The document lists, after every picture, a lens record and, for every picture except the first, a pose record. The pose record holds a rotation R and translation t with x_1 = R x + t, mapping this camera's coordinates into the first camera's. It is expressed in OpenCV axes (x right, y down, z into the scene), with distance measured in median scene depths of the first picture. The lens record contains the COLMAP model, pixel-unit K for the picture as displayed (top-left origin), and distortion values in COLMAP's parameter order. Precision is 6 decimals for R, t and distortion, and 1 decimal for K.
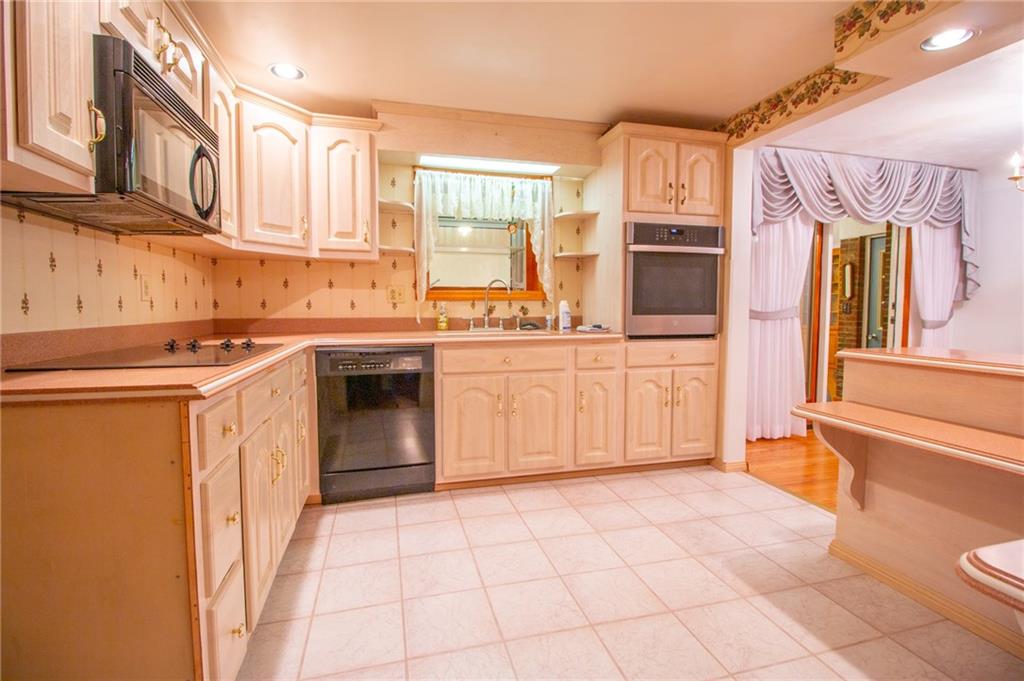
lens RADIAL K [[485.2, 0, 510.3], [0, 485.2, 333.9], [0, 0, 1]] dist [0.000361, -0.004341]
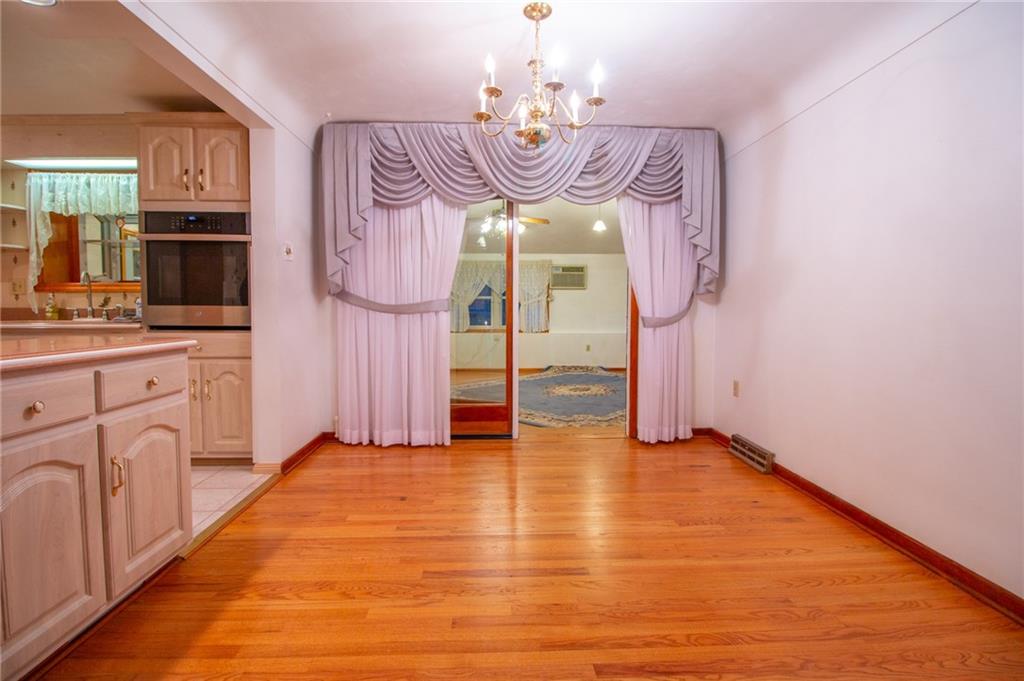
lens RADIAL K [[485.2, 0, 510.6], [0, 485.2, 333.6], [0, 0, 1]] dist [0.000361, -0.004341]
pose [[0.973260, 0.016175, -0.229135, 1.154850], [-0.016710, 0.999860, -0.000395, 0.006683], [0.229096, 0.004213, 0.973395, 0.200282]]
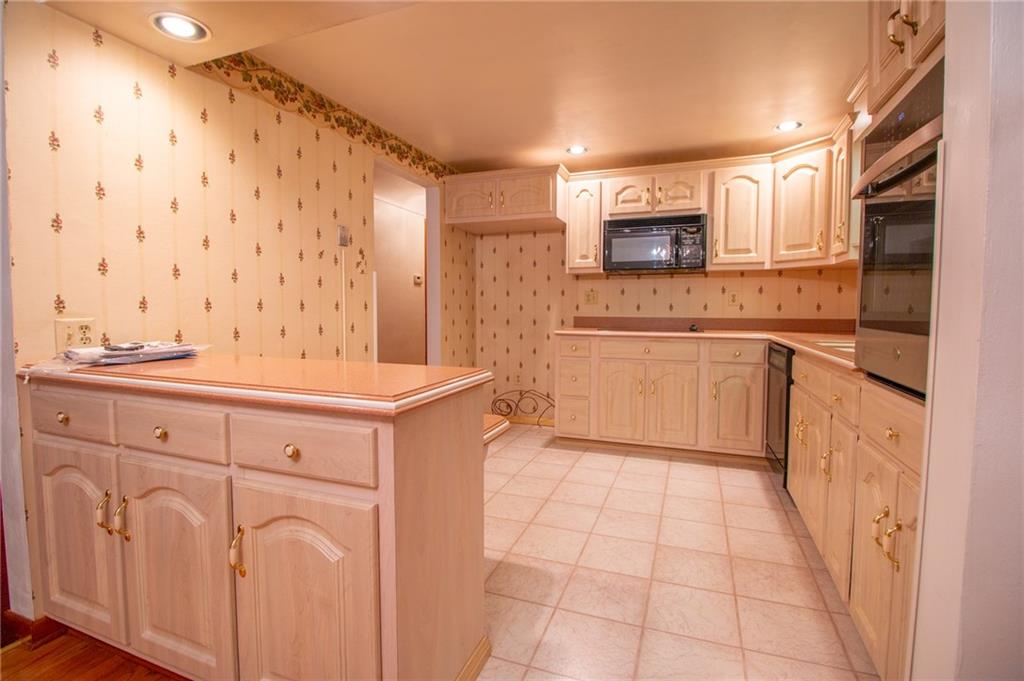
lens RADIAL K [[485.2, 0, 507.4], [0, 485.2, 337.7], [0, 0, 1]] dist [0.000361, -0.004341]
pose [[-0.600102, 0.047138, -0.798533, 0.823633], [-0.044705, 0.994726, 0.092315, -0.054519], [0.798673, 0.091097, -0.594830, 0.968601]]
